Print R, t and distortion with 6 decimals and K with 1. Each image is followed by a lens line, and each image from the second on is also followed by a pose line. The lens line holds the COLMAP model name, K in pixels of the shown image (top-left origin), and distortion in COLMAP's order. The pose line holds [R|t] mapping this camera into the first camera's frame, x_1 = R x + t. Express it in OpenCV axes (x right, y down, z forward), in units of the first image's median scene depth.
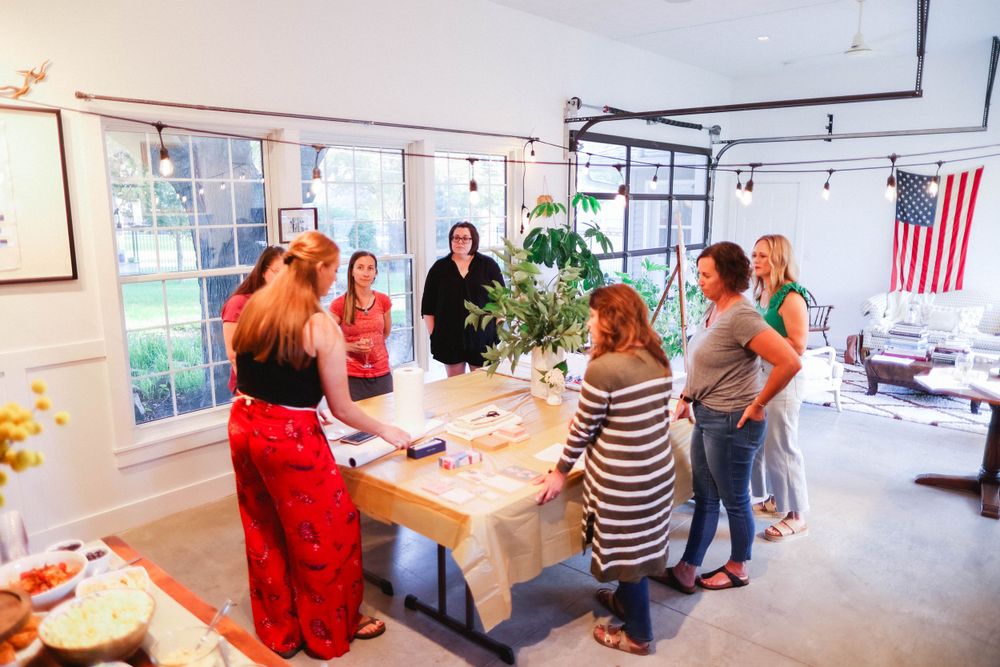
lens RADIAL K [[717.2, 0, 500.0], [0, 717.2, 333.5], [0, 0, 1]] dist [-0.004456, -0.000648]
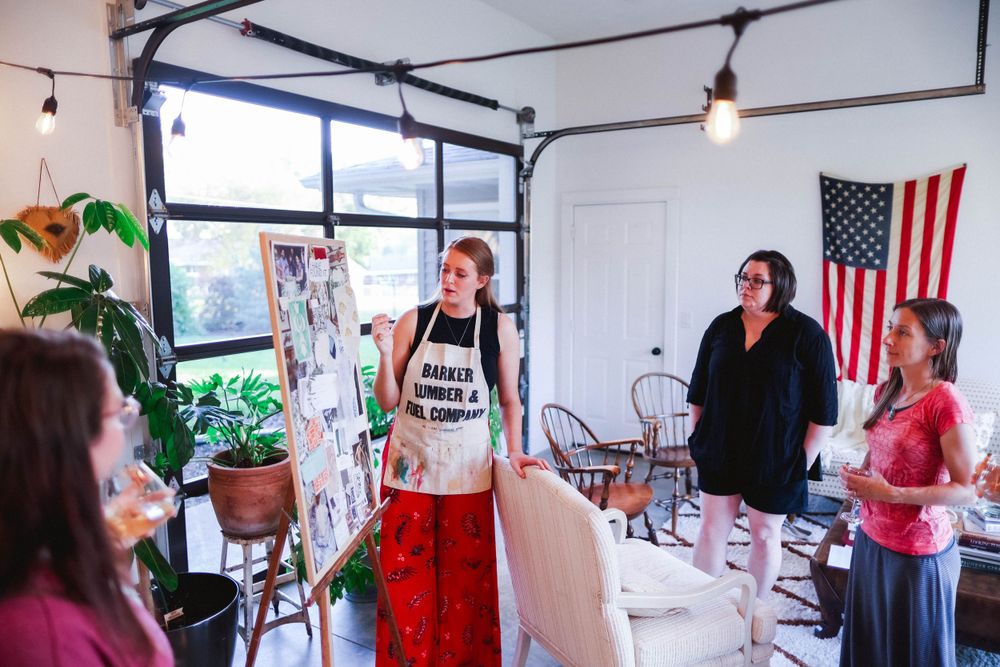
lens RADIAL K [[749.2, 0, 500.0], [0, 749.2, 333.5], [0, 0, 1]] dist [-0.011778, 0.005613]
pose [[0.988071, -0.031287, 0.150788, 0.197401], [0.041169, 0.997172, -0.062869, -0.071033], [-0.148394, 0.068327, 0.986565, 0.442690]]
